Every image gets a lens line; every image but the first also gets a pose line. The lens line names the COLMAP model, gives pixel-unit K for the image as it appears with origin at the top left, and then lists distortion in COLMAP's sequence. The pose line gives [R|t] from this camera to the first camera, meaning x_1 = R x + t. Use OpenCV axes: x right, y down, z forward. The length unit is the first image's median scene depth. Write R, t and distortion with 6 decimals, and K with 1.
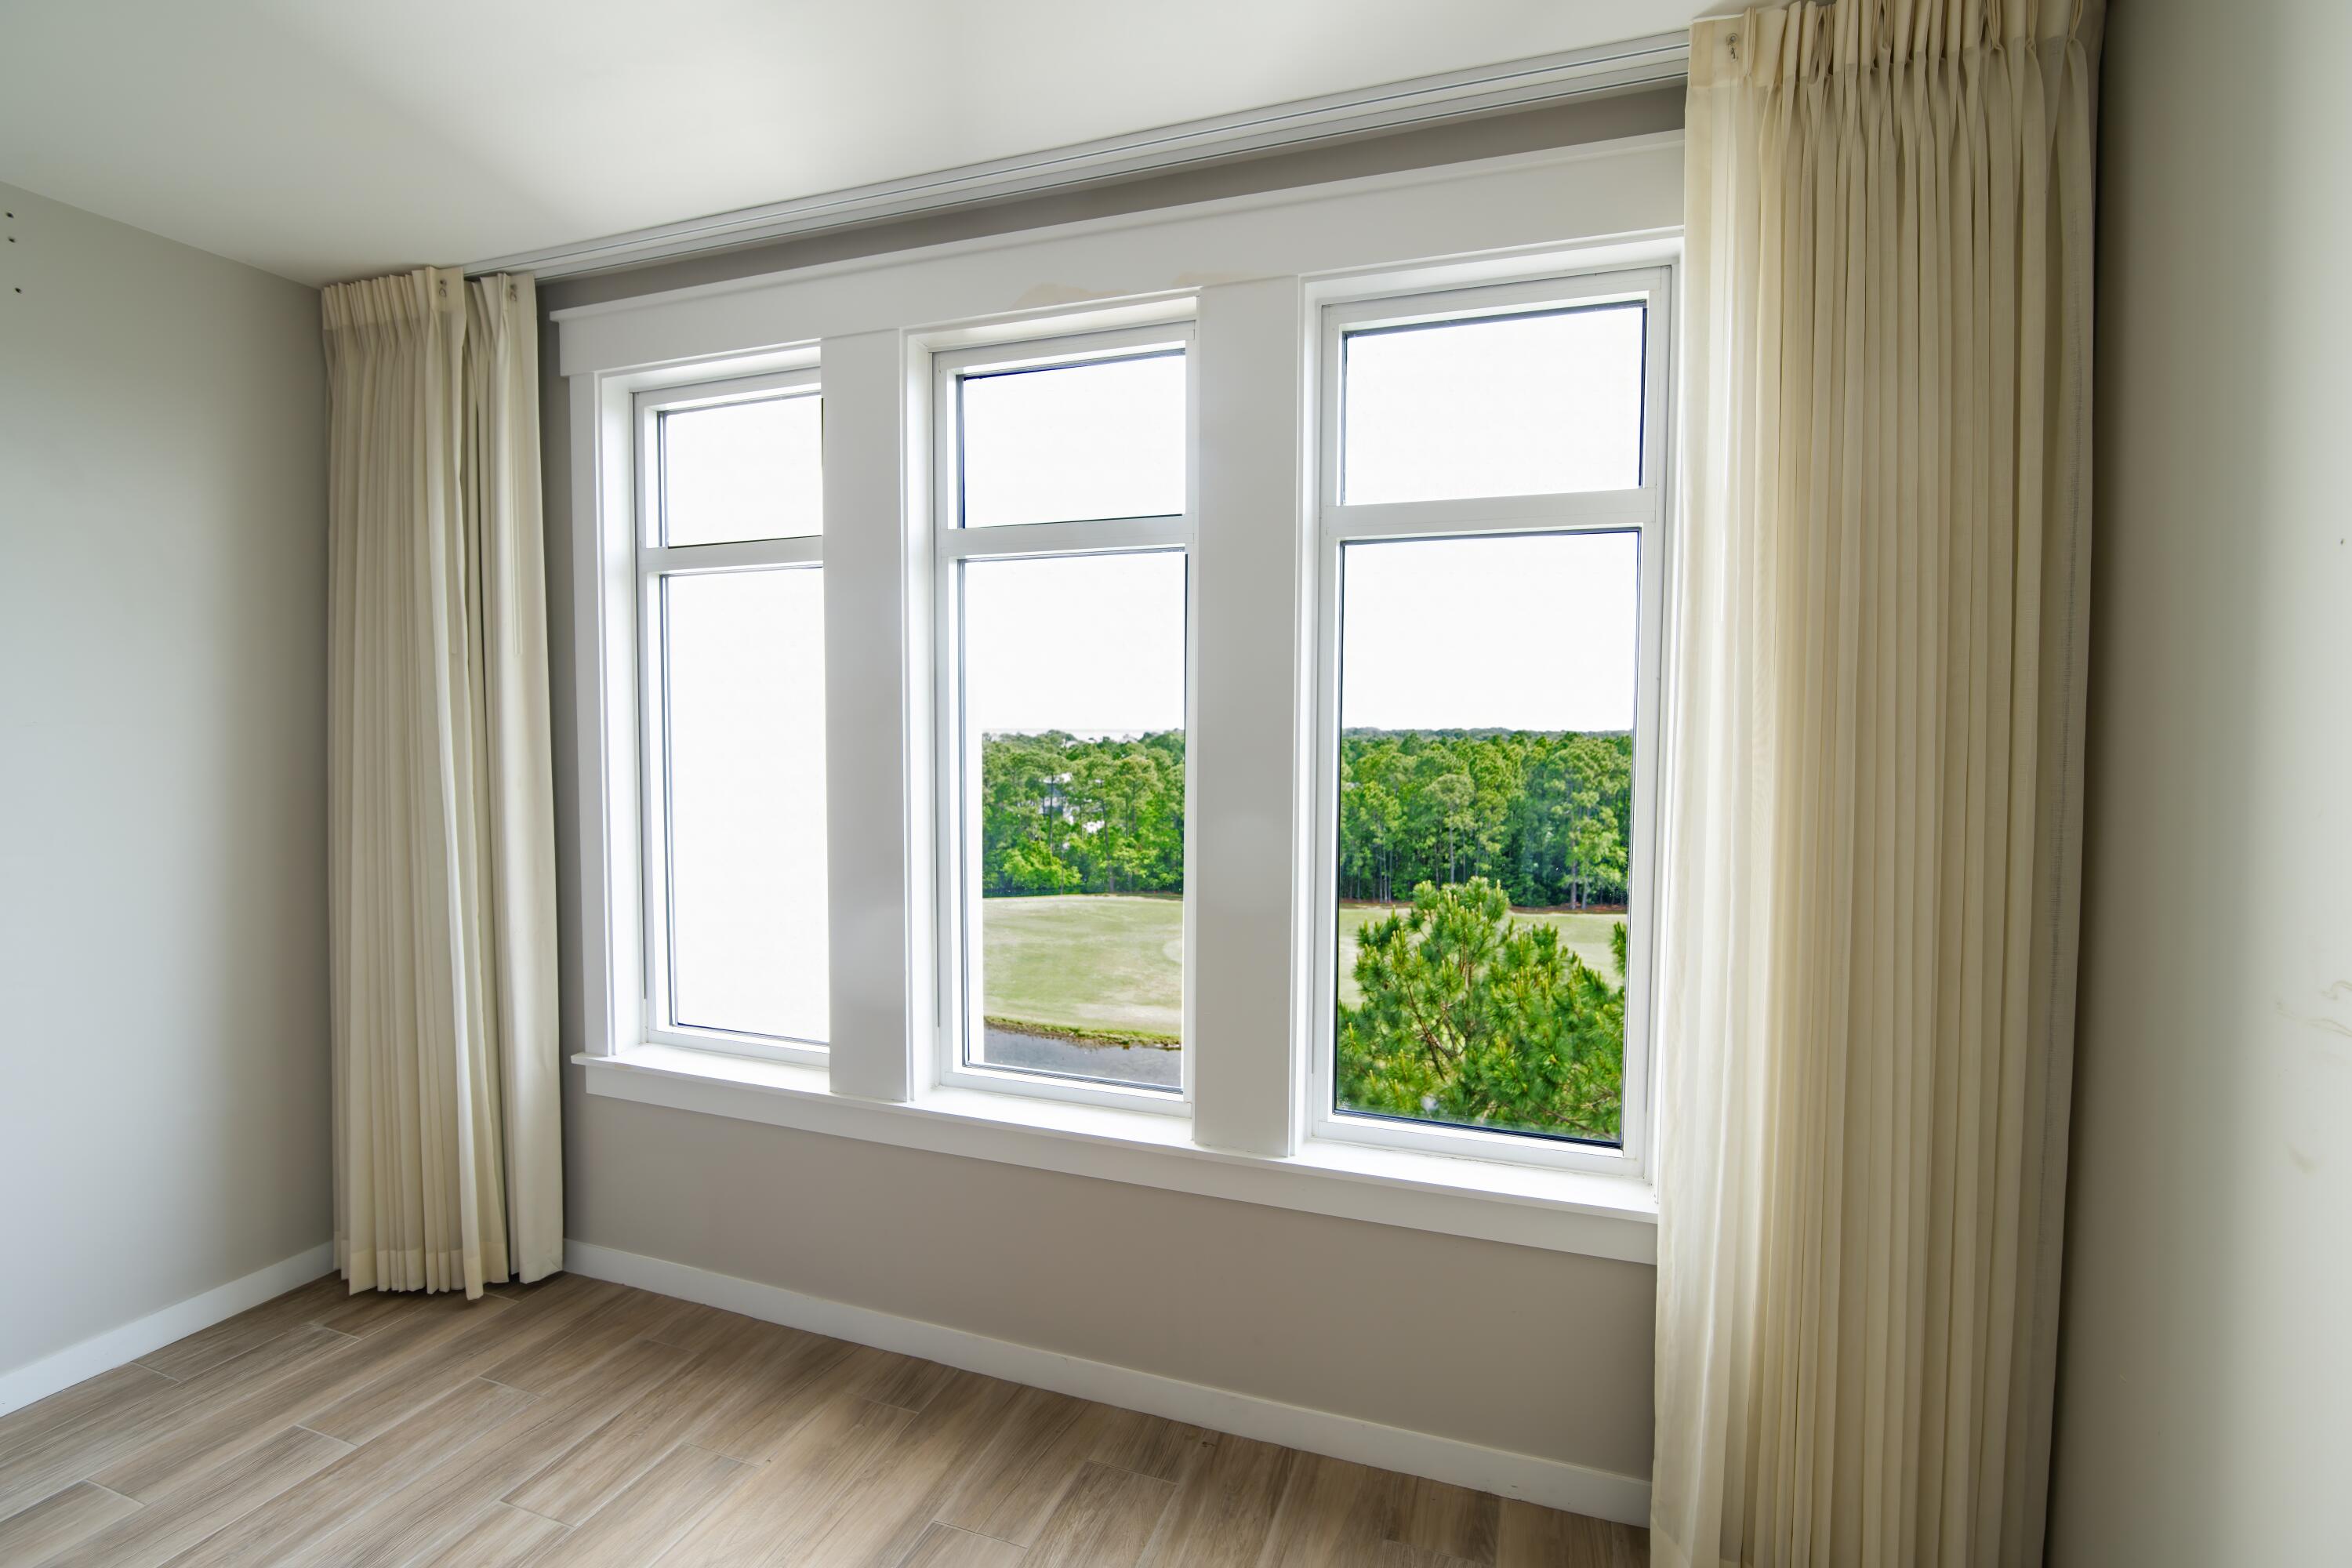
lens RADIAL K [[1068.8, 0, 1182.9], [0, 1068.8, 777.0], [0, 0, 1]] dist [0.000507, 0.000343]
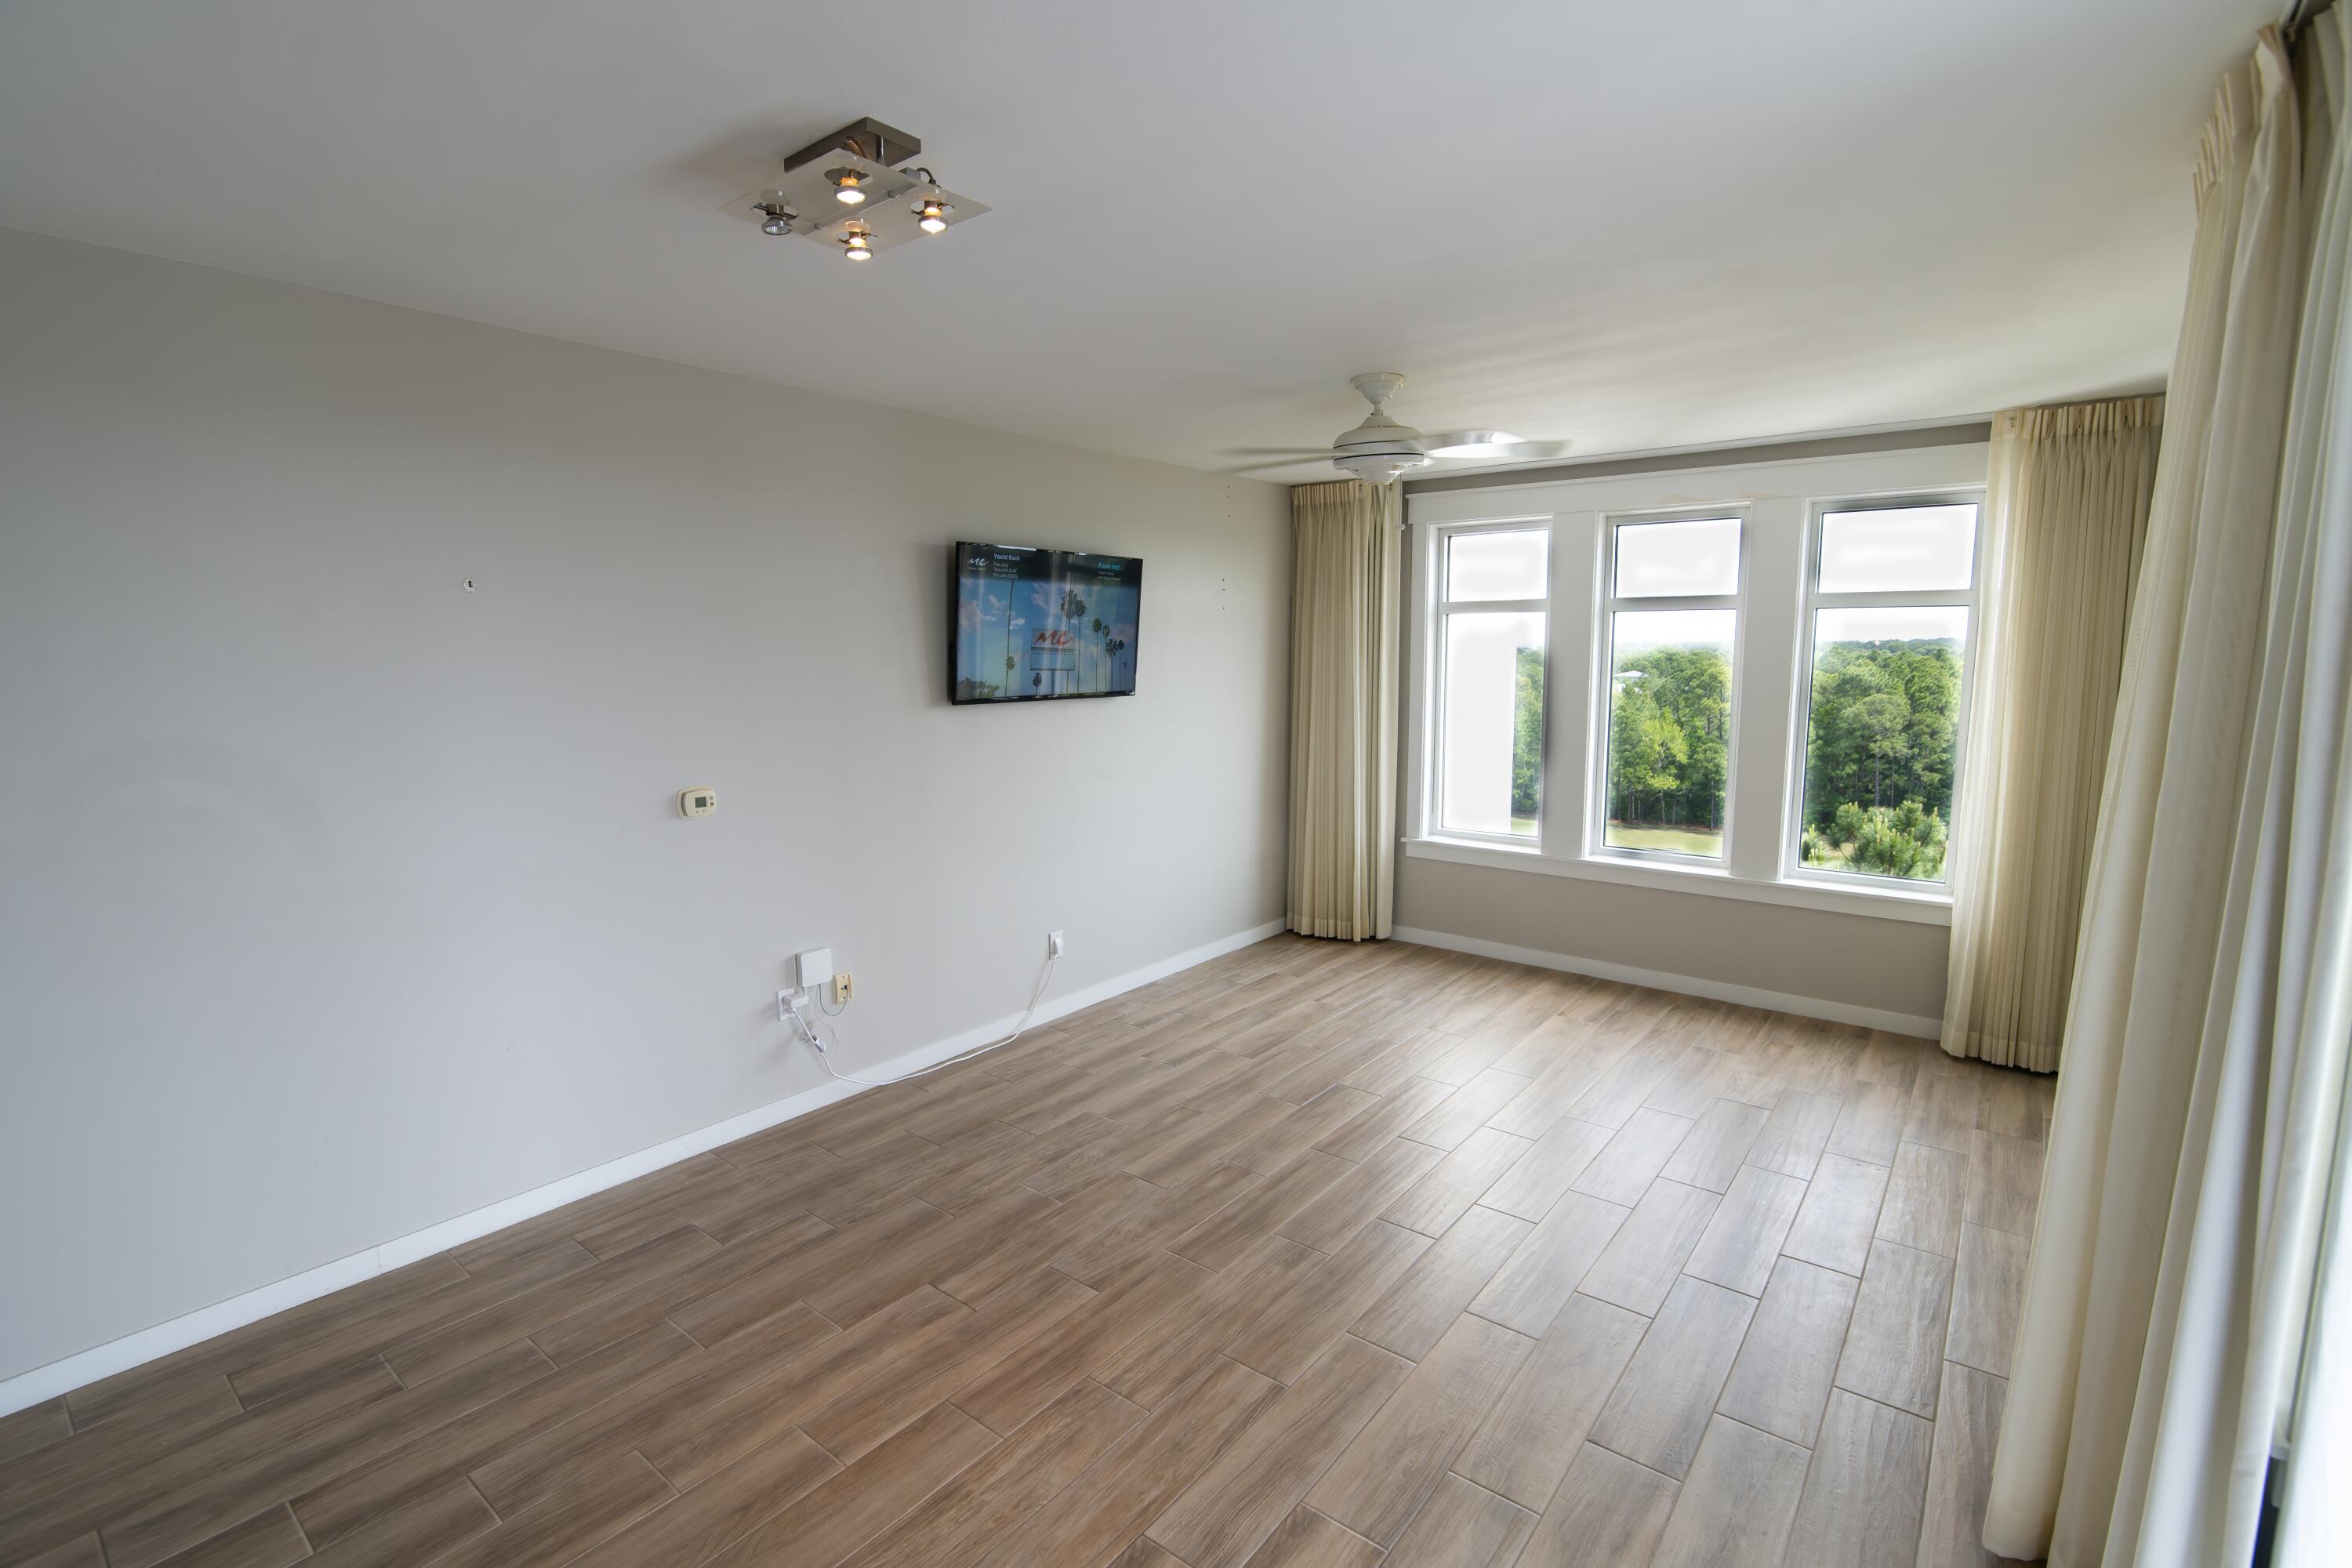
lens RADIAL K [[1088.3, 0, 1206.7], [0, 1088.3, 782.4], [0, 0, 1]] dist [-0.000571, -0.000150]
pose [[0.952921, 0.031980, -0.301528, -0.287714], [-0.007031, 0.996486, 0.083467, -0.035047], [0.303138, -0.077418, 0.949797, -1.229431]]
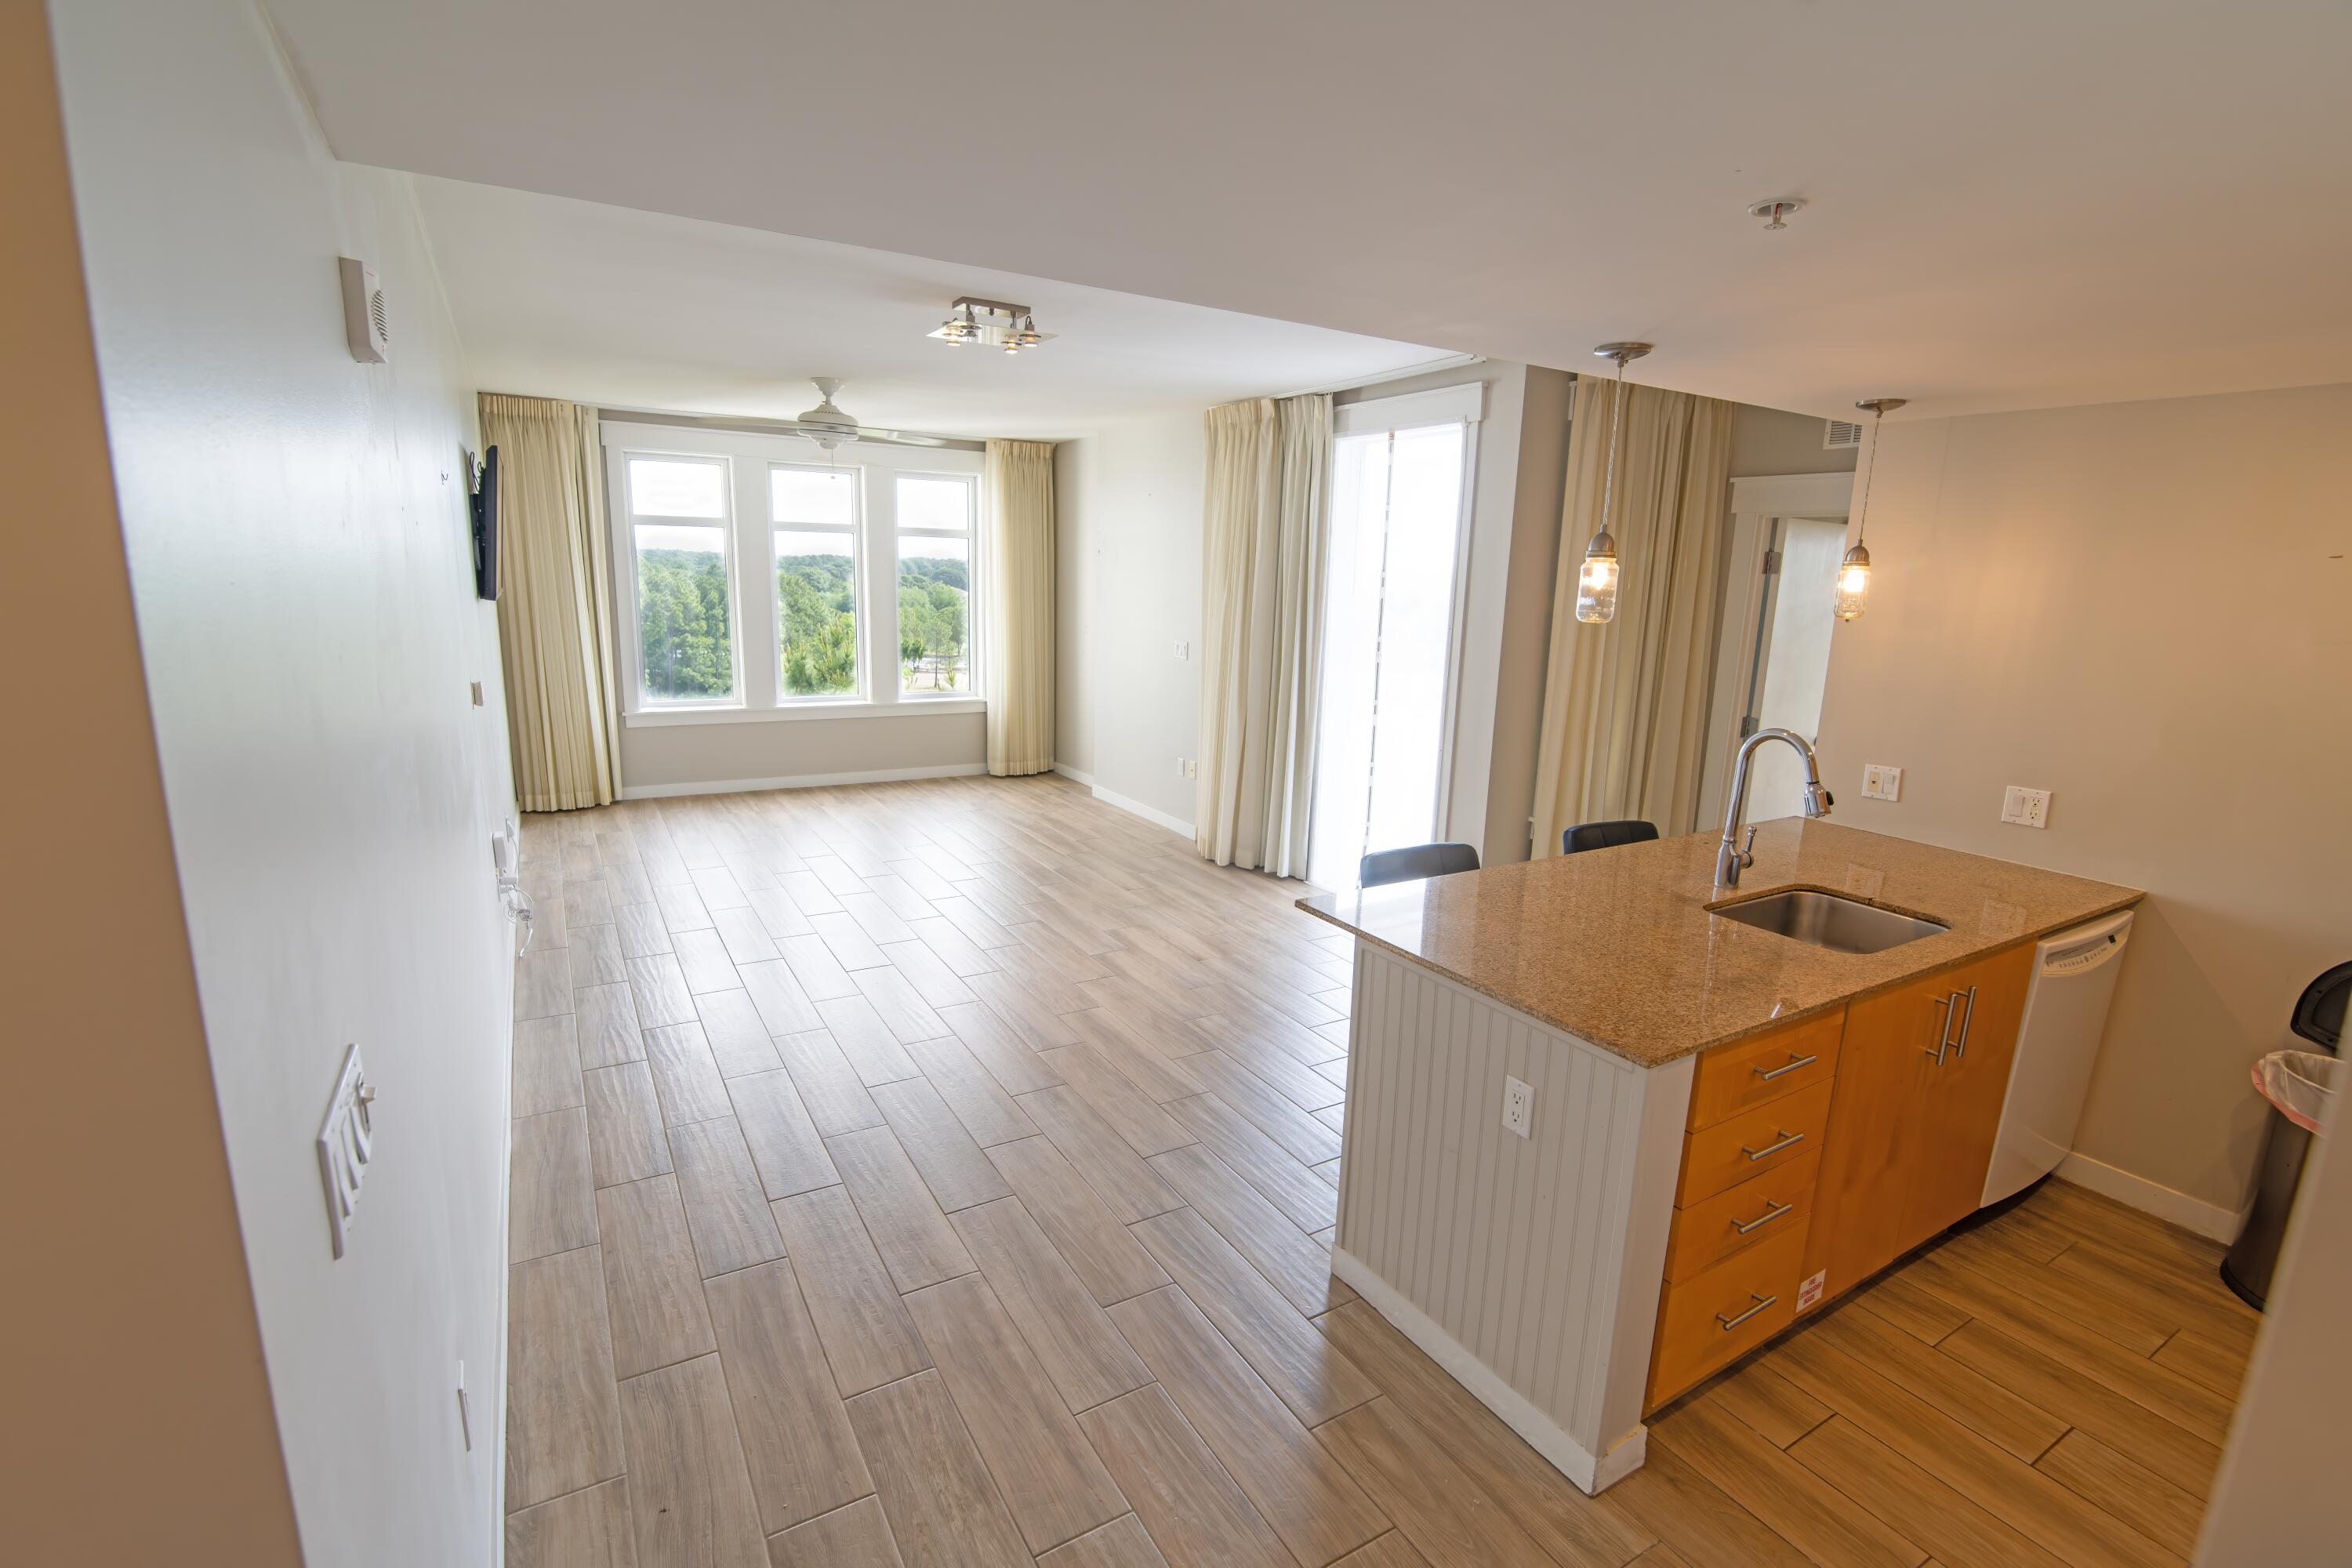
lens RADIAL K [[1068.8, 0, 1182.9], [0, 1068.8, 777.0], [0, 0, 1]] dist [0.000507, 0.000343]
pose [[0.638834, -0.135078, 0.757393, -1.714397], [0.006705, 0.985406, 0.170088, -0.018305], [-0.769315, -0.103580, 0.630417, -1.729215]]
